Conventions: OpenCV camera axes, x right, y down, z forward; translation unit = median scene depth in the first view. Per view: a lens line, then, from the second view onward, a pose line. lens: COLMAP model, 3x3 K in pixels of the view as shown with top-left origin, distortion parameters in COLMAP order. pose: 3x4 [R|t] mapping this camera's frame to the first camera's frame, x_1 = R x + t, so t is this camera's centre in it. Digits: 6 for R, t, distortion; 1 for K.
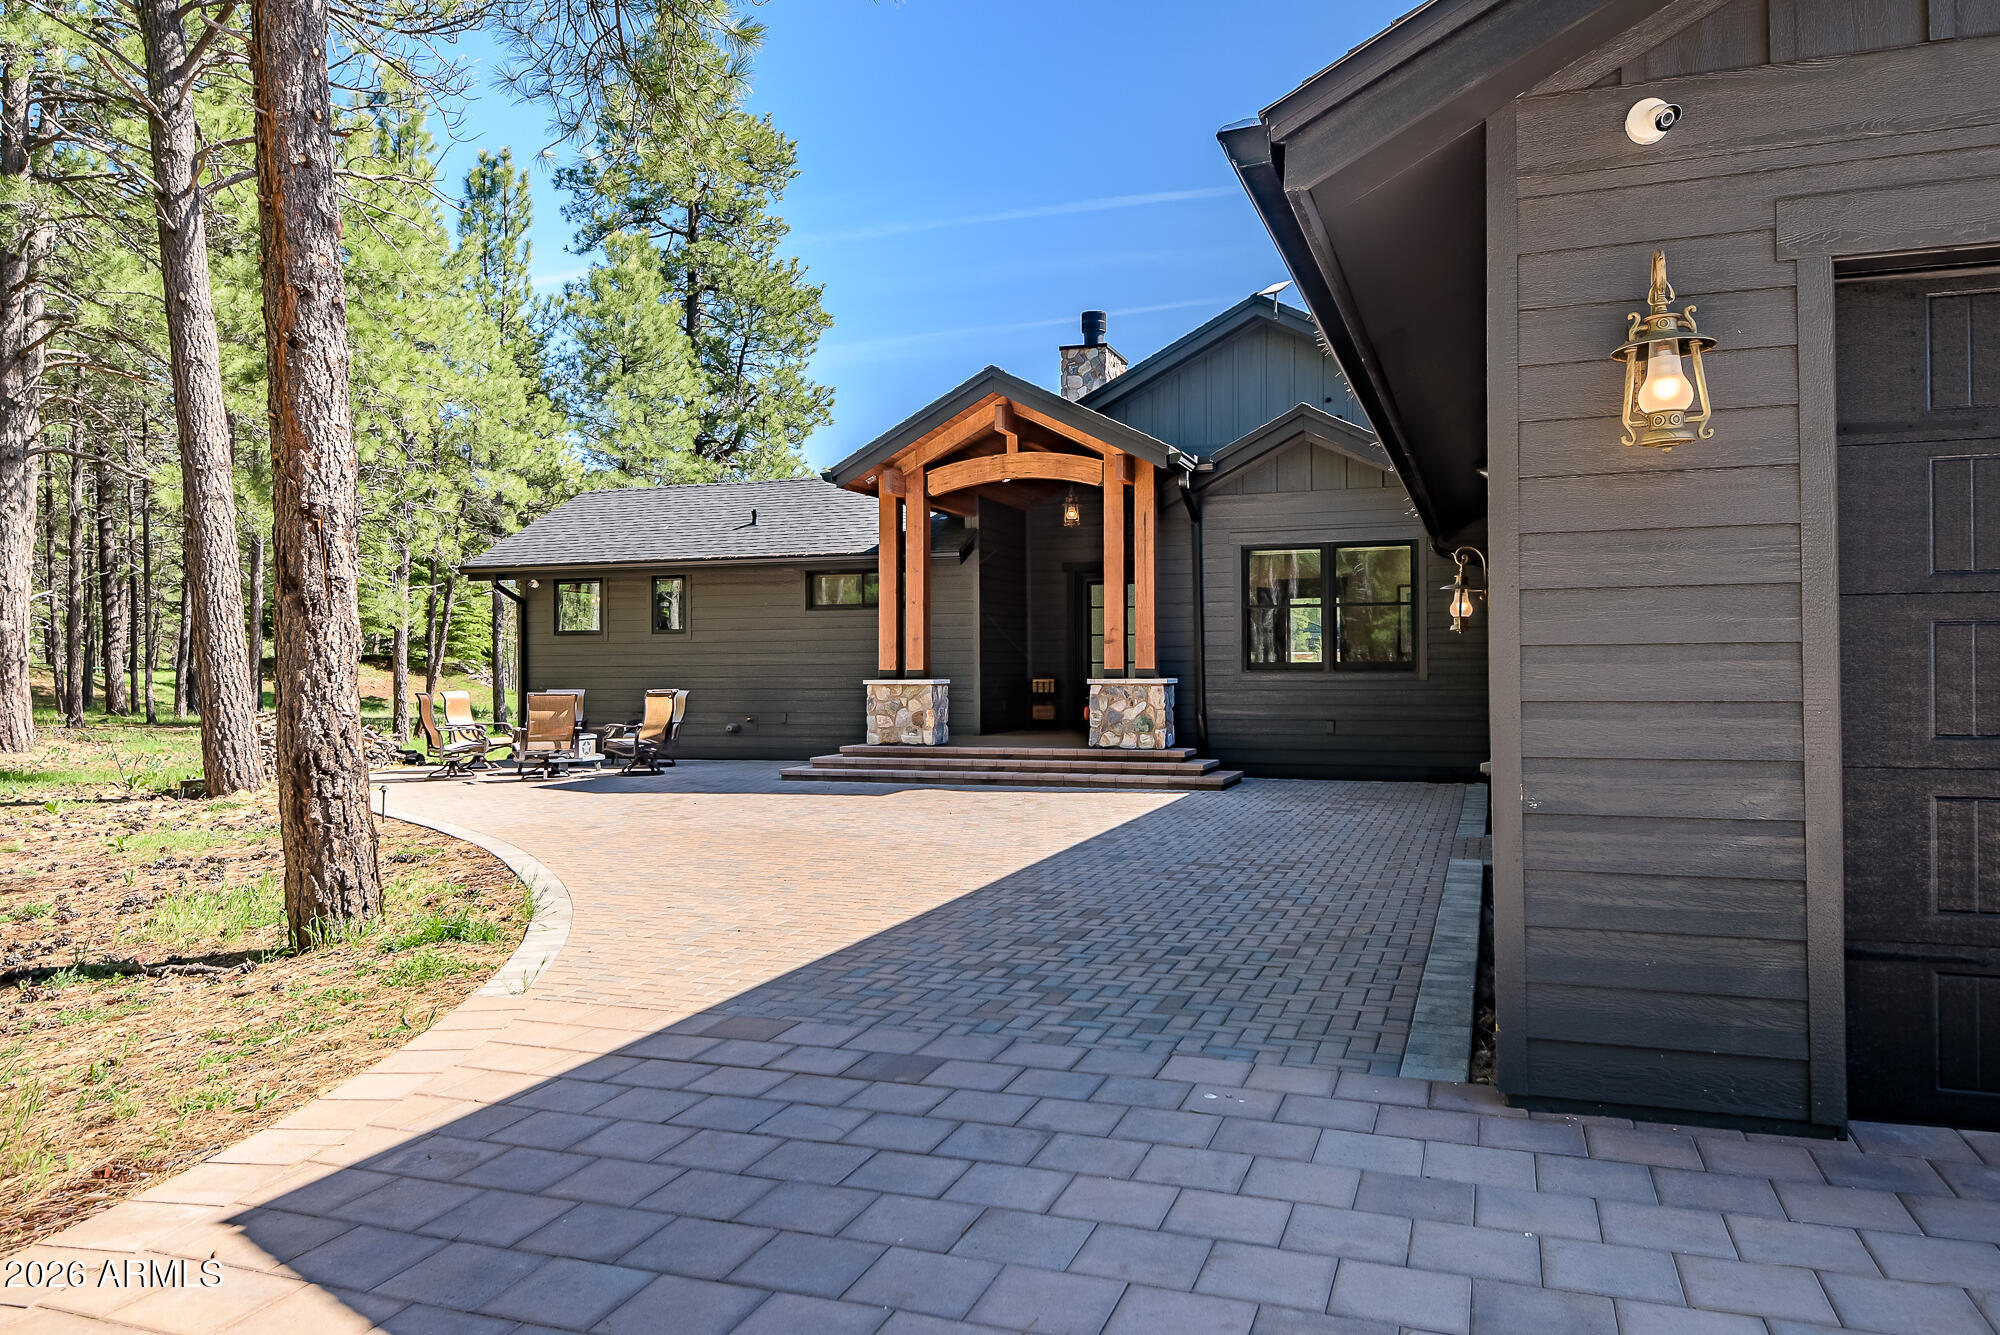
lens RADIAL K [[1356.1, 0, 1000.0], [0, 1356.1, 667.5], [0, 0, 1]] dist [0.031775, -0.000299]
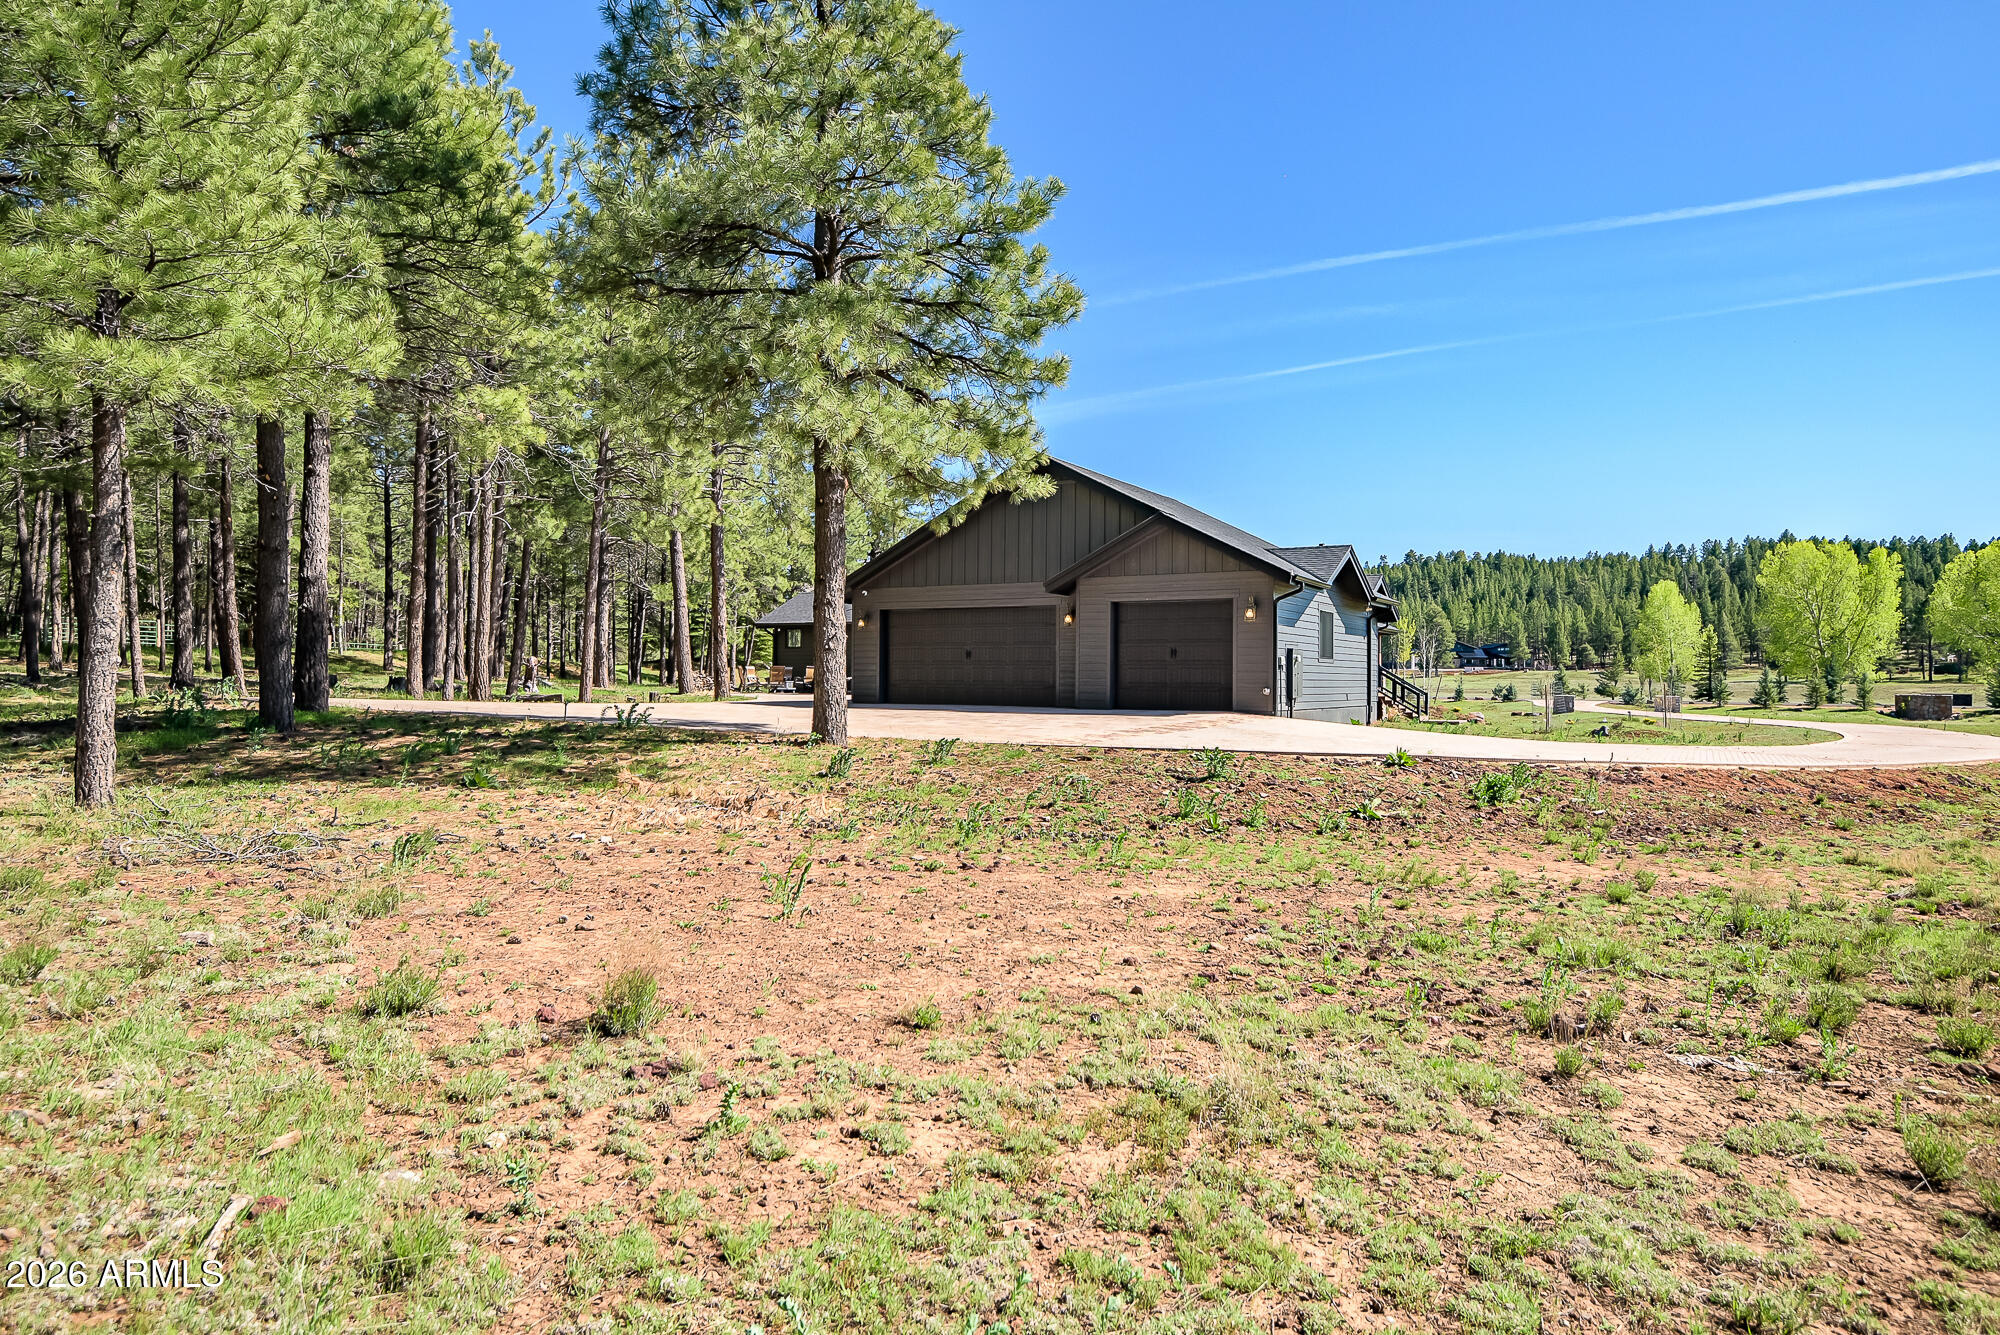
lens RADIAL K [[1249.2, 0, 1000.0], [0, 1249.2, 667.5], [0, 0, 1]] dist [-0.000480, -0.000074]
pose [[0.979072, 0.010893, -0.203221, 0.642602], [-0.012732, 0.999889, -0.007741, 0.030204], [0.203115, 0.010166, 0.979102, -1.456008]]
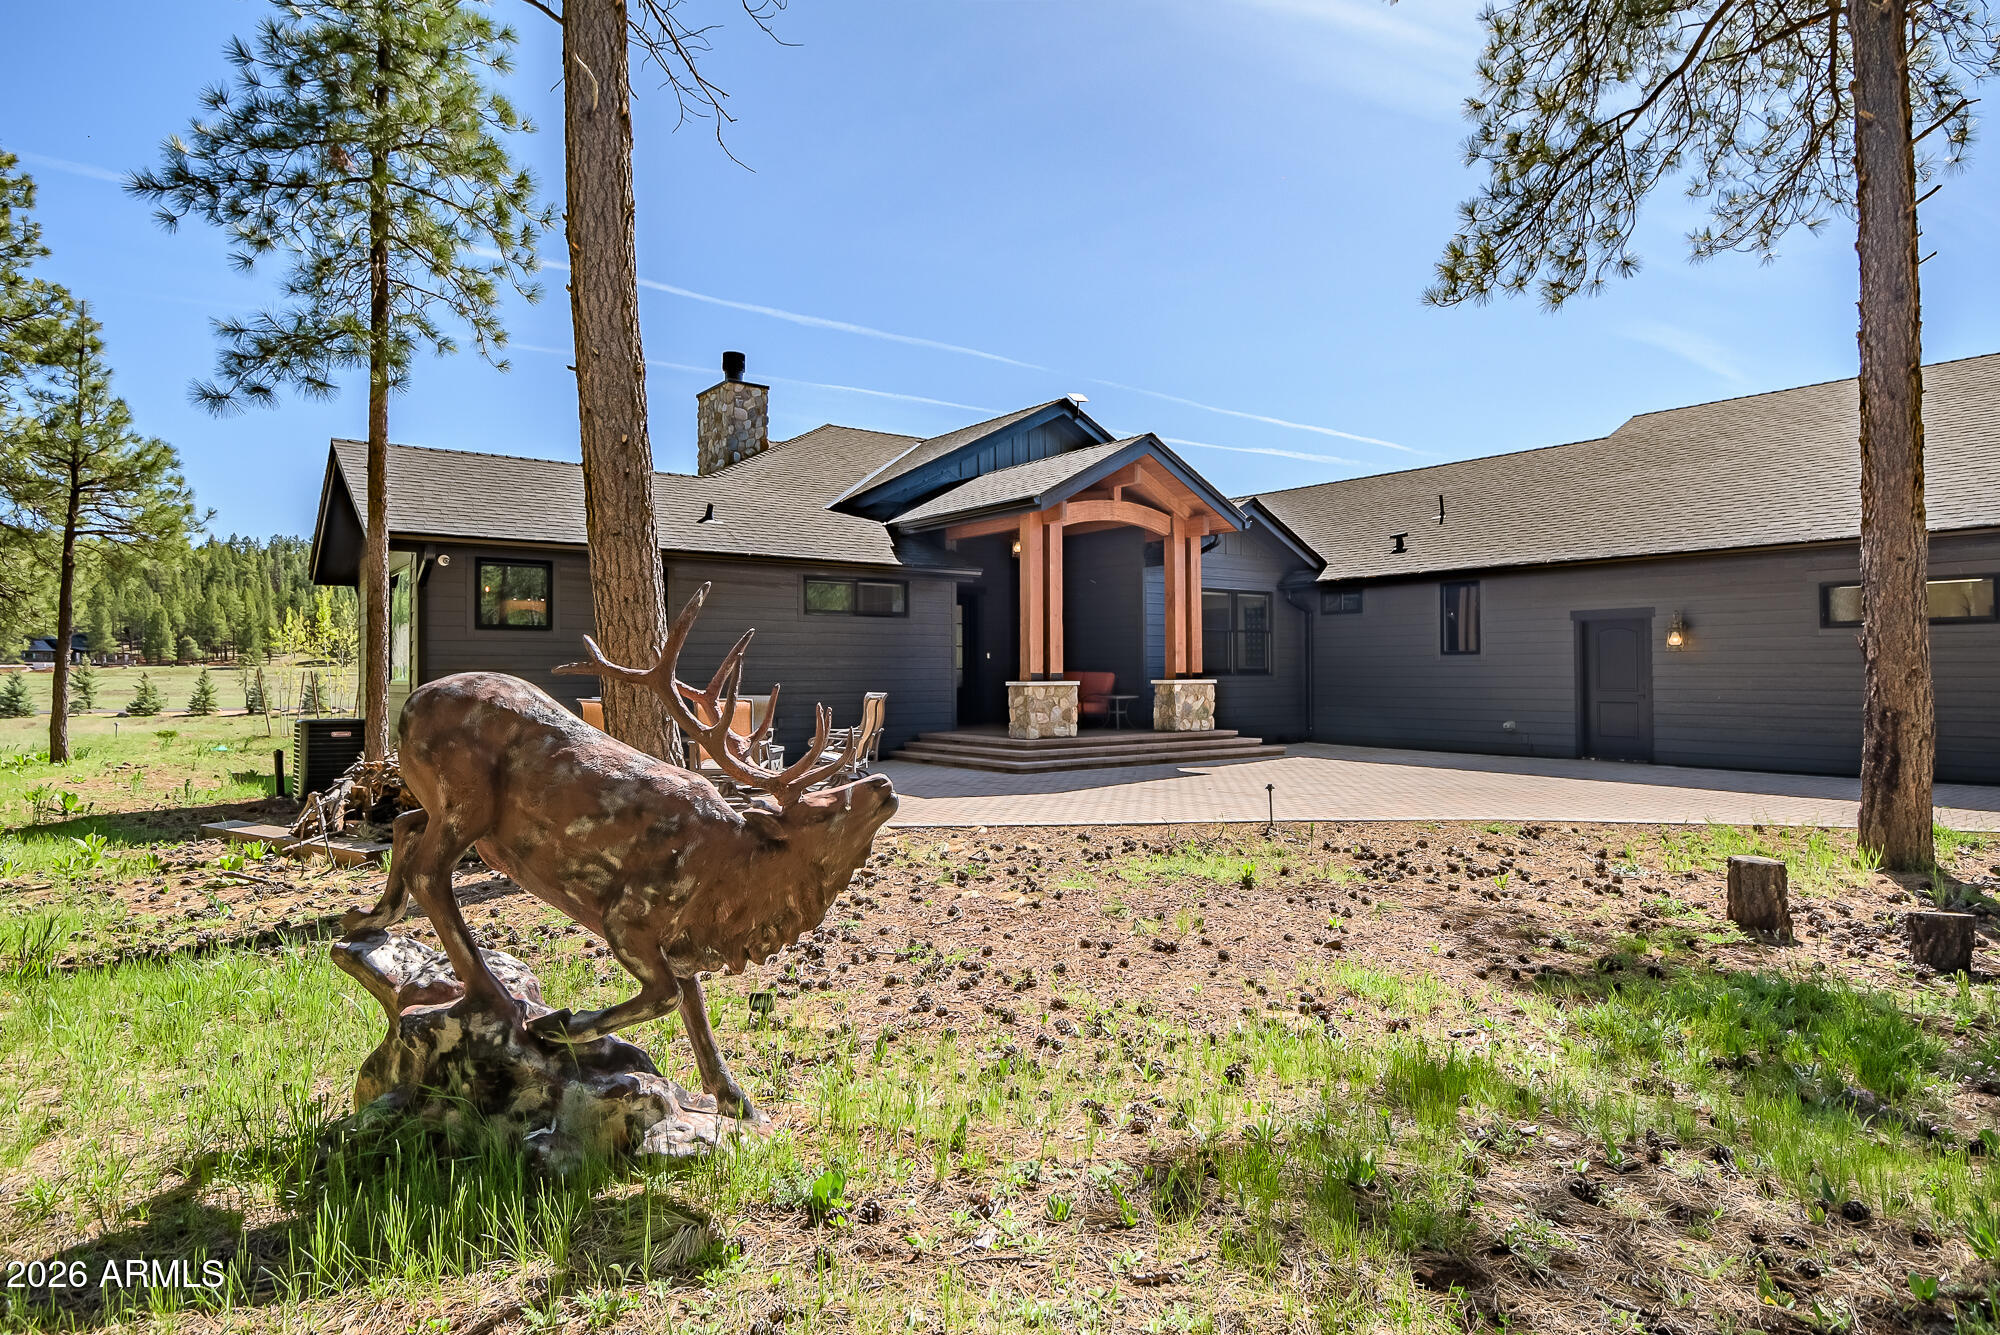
lens RADIAL K [[1087.3, 0, 1000.0], [0, 1087.3, 667.5], [0, 0, 1]] dist [-0.001861, -0.000223]
pose [[0.559146, 0.006807, 0.829041, -0.695769], [-0.001976, 0.999974, -0.006878, 0.002667], [-0.829067, 0.002208, 0.559145, 0.412437]]
